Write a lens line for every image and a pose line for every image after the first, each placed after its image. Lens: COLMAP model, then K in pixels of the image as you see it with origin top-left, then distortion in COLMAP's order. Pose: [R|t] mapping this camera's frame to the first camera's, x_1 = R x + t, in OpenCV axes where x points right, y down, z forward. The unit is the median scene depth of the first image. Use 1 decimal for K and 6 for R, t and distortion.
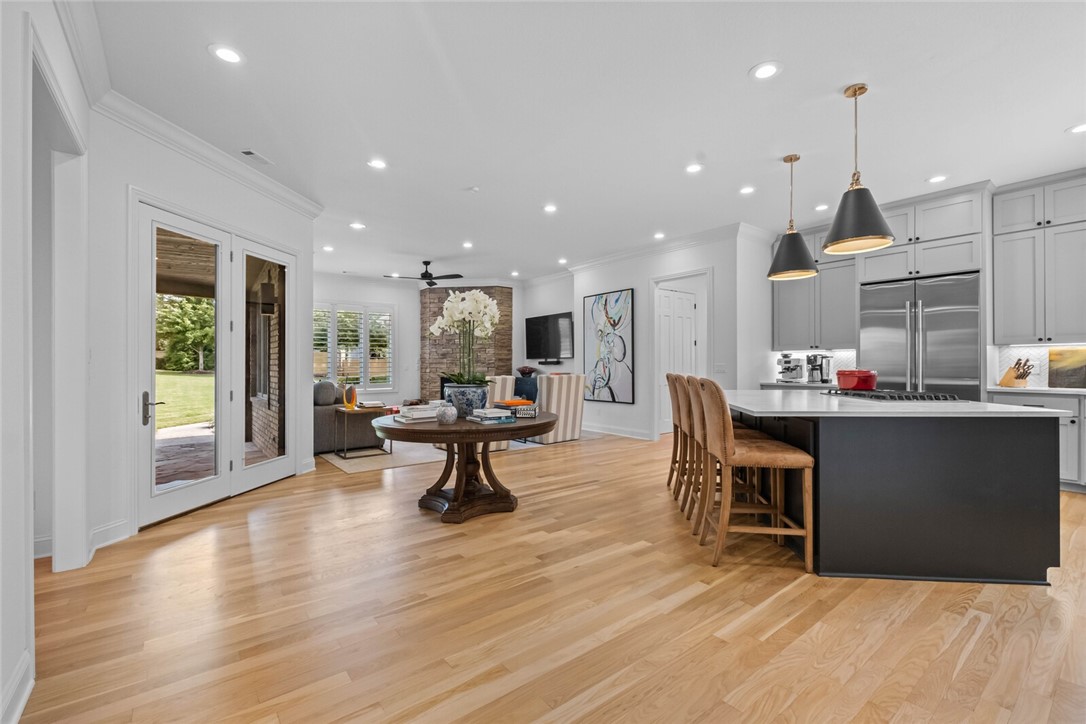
lens RADIAL K [[482.8, 0, 546.2], [0, 482.8, 361.9], [0, 0, 1]] dist [-0.003552, -0.000119]
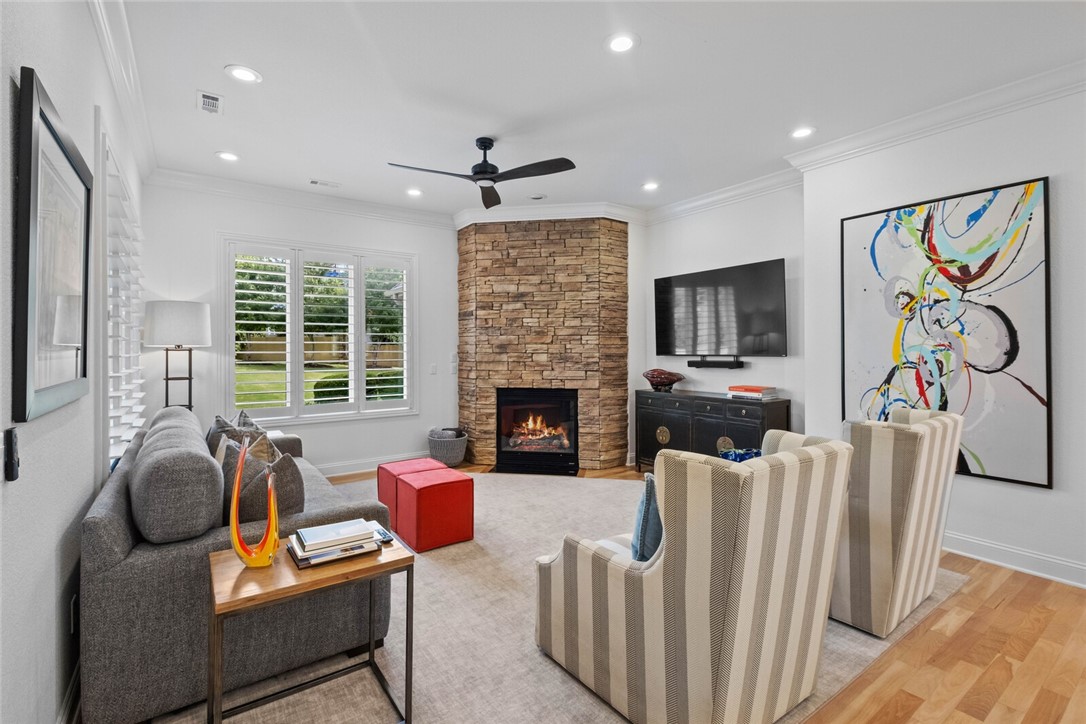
lens RADIAL K [[482.8, 0, 539.6], [0, 482.8, 358.5], [0, 0, 1]] dist [-0.003552, -0.000119]
pose [[0.999120, 0.004738, -0.041672, -0.159282], [-0.003668, 0.999663, 0.025710, -0.016692], [0.041780, -0.025535, 0.998800, 0.496096]]
